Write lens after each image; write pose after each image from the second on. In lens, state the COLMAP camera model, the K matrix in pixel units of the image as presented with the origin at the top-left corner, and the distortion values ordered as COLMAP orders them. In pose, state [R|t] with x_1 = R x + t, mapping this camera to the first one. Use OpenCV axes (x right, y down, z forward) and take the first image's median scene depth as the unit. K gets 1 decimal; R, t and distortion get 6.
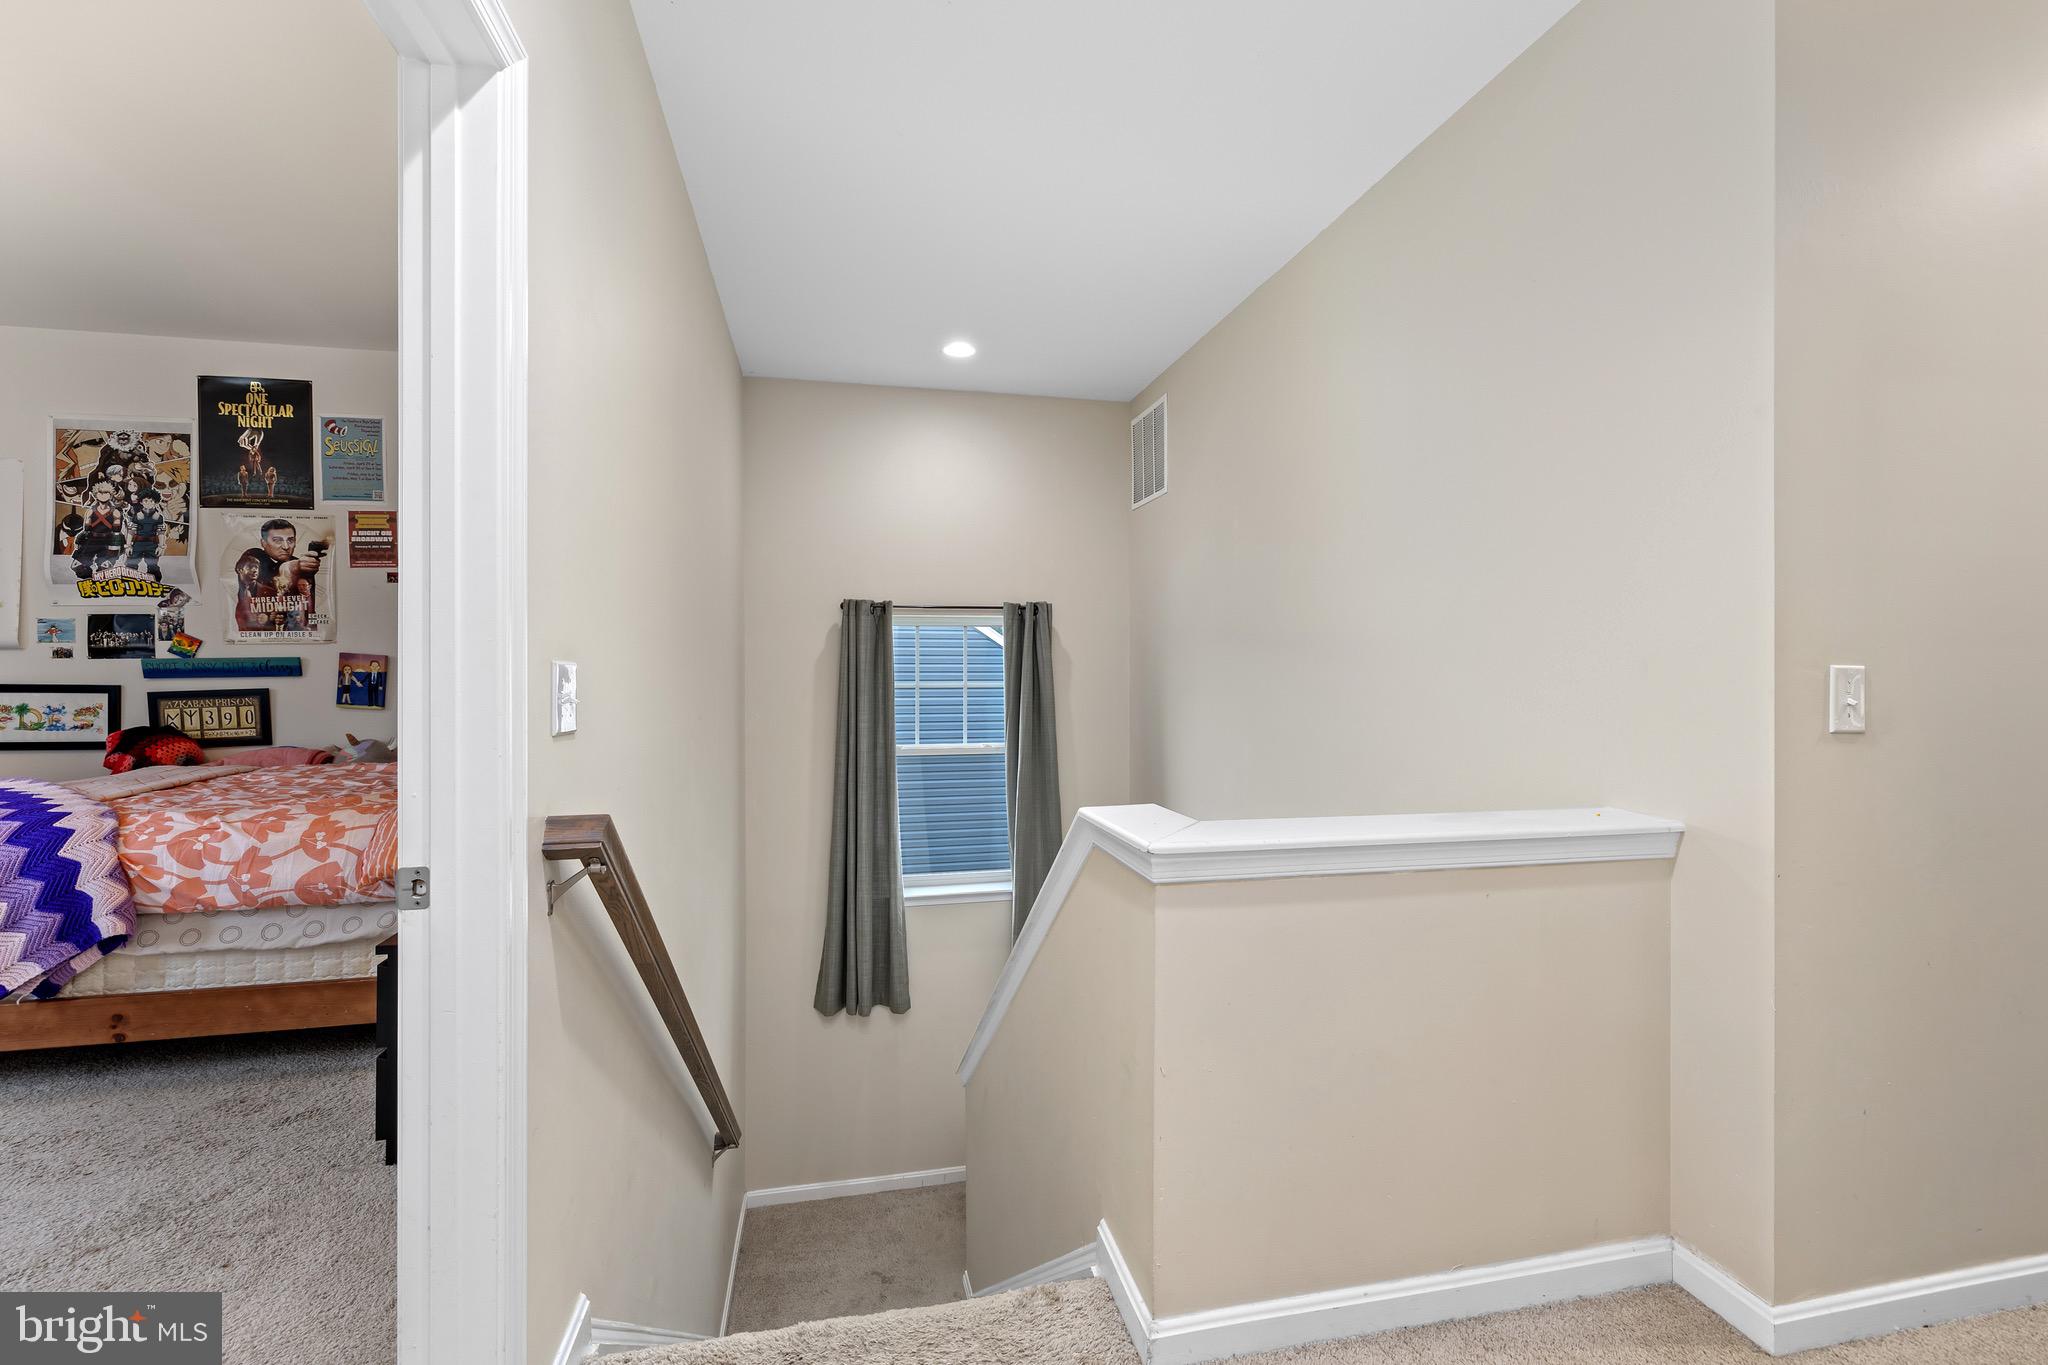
lens RADIAL K [[867.1, 0, 1021.7], [0, 867.1, 672.5], [0, 0, 1]] dist [0.003724, -0.000139]
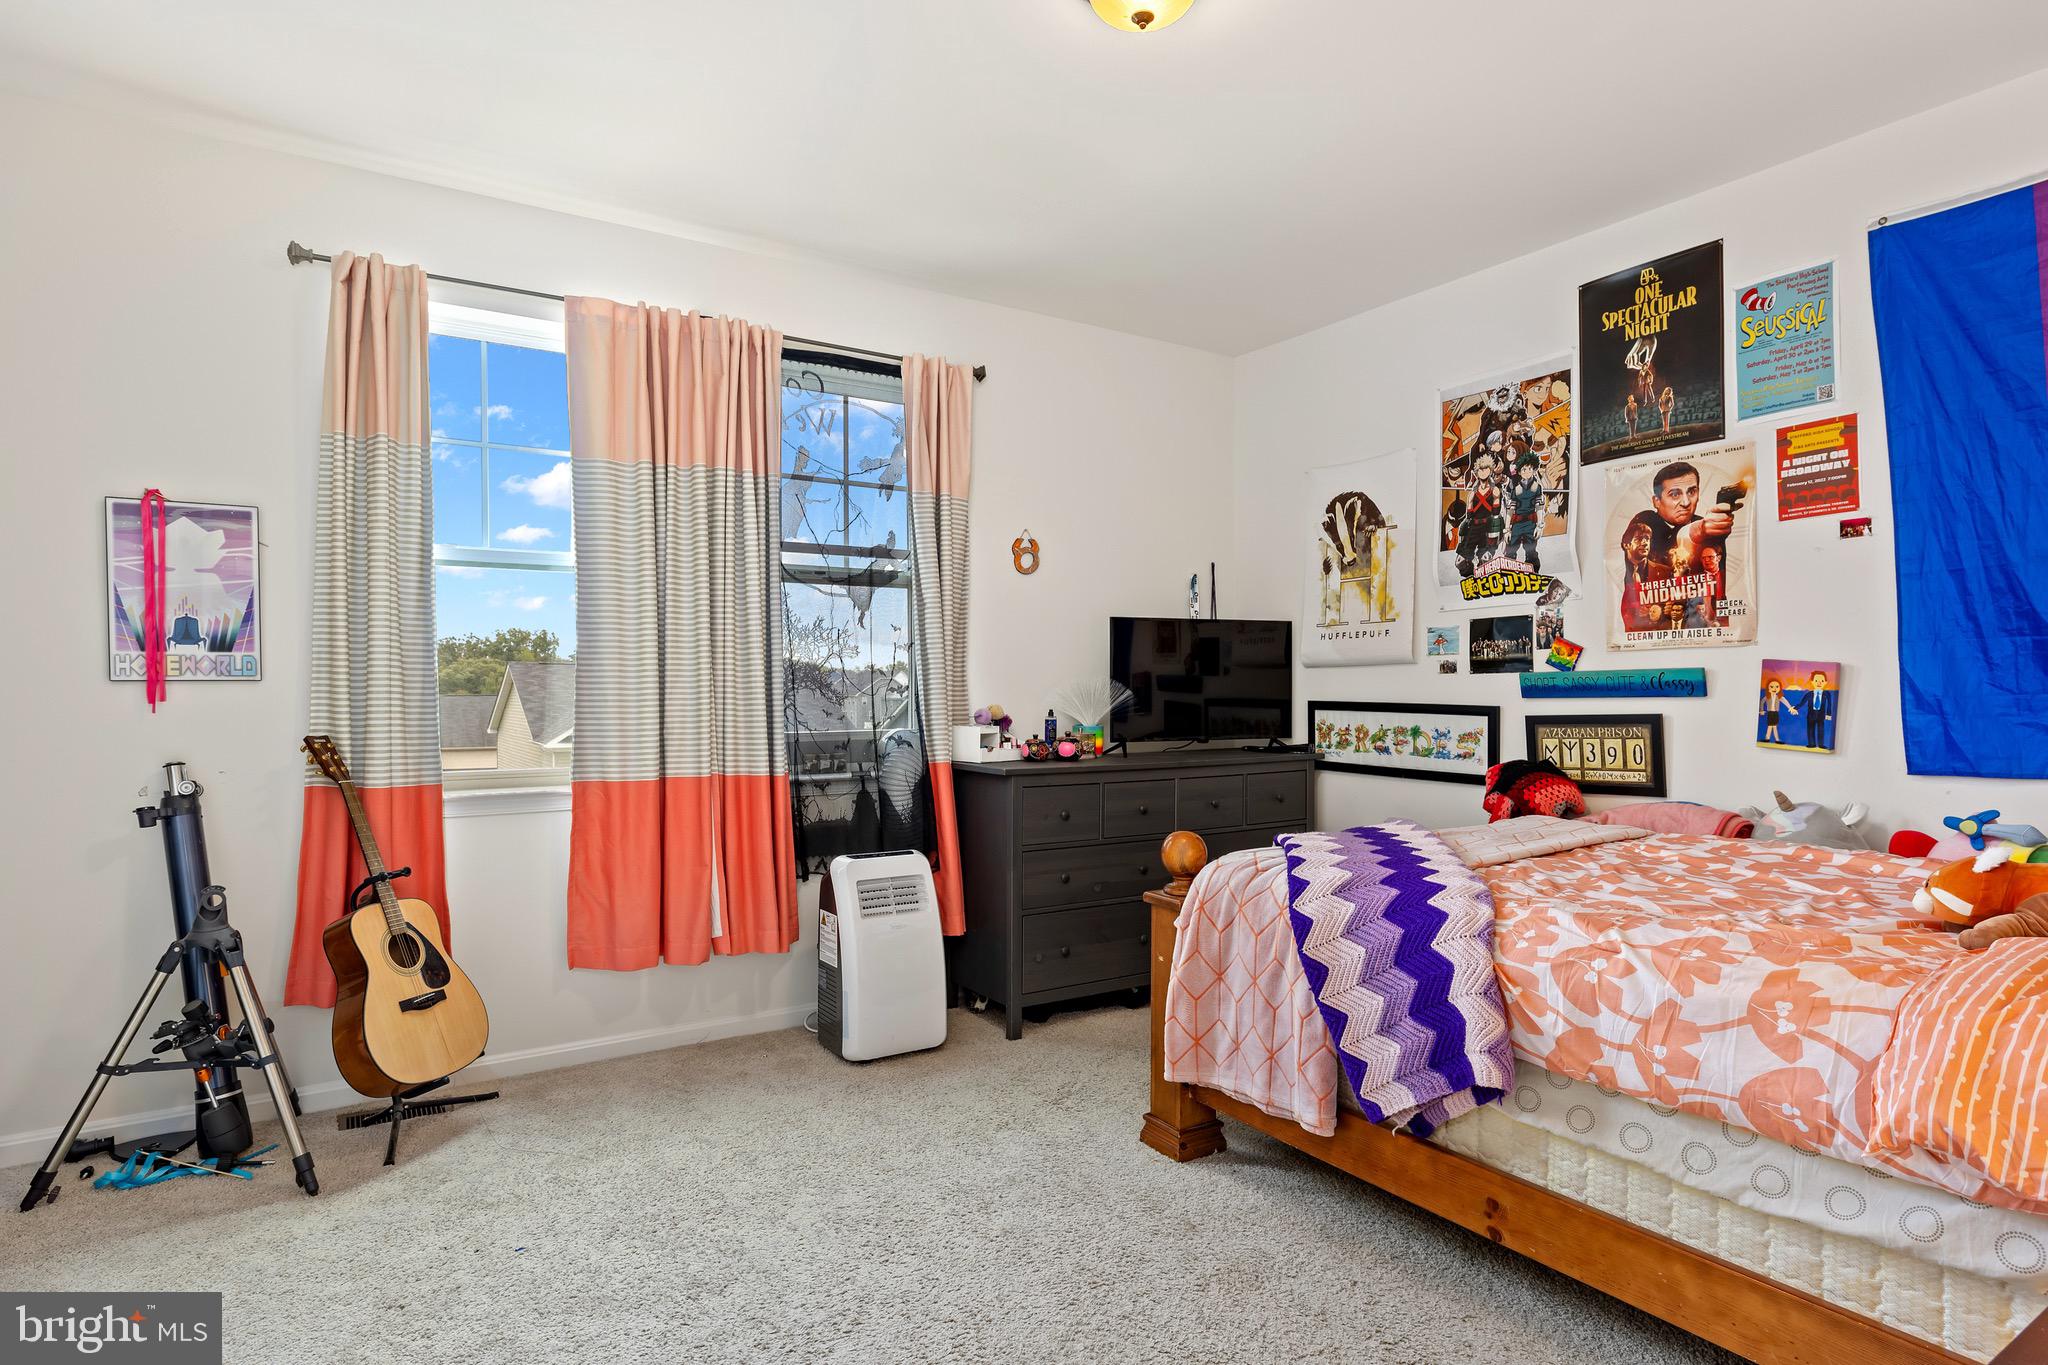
lens RADIAL K [[1098.7, 0, 1023.4], [0, 1098.7, 685.7], [0, 0, 1]] dist [-0.004913, -0.000344]
pose [[0.348525, -0.000510, -0.937299, -0.247245], [-0.001610, 0.999998, -0.001143, -0.002534], [0.937298, 0.001908, 0.348523, 0.243026]]
